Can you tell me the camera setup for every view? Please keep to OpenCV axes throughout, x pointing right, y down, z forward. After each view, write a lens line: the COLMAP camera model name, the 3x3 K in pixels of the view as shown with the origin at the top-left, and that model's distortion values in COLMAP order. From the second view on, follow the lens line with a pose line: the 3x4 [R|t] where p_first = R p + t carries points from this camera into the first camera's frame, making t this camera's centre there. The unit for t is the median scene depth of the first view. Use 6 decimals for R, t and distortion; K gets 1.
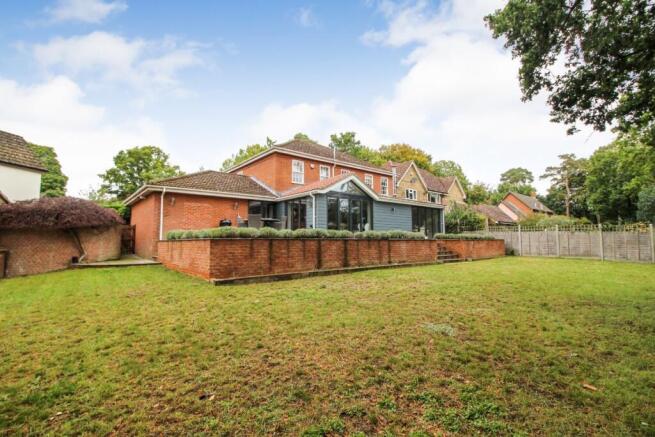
lens RADIAL K [[314.8, 0, 331.2], [0, 314.8, 198.3], [0, 0, 1]] dist [-0.001066, -0.000366]
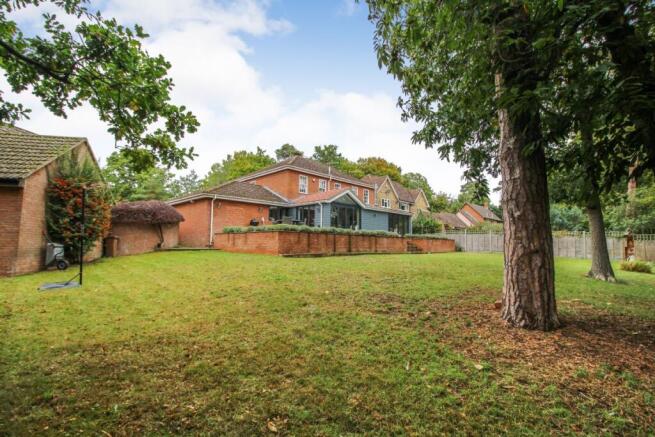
lens RADIAL K [[314.8, 0, 331.2], [0, 314.8, 198.3], [0, 0, 1]] dist [-0.001066, -0.000366]
pose [[0.994986, 0.031238, 0.095009, -0.113354], [-0.030236, 0.999471, -0.011962, -0.014261], [-0.095332, 0.009029, 0.995405, -0.302241]]
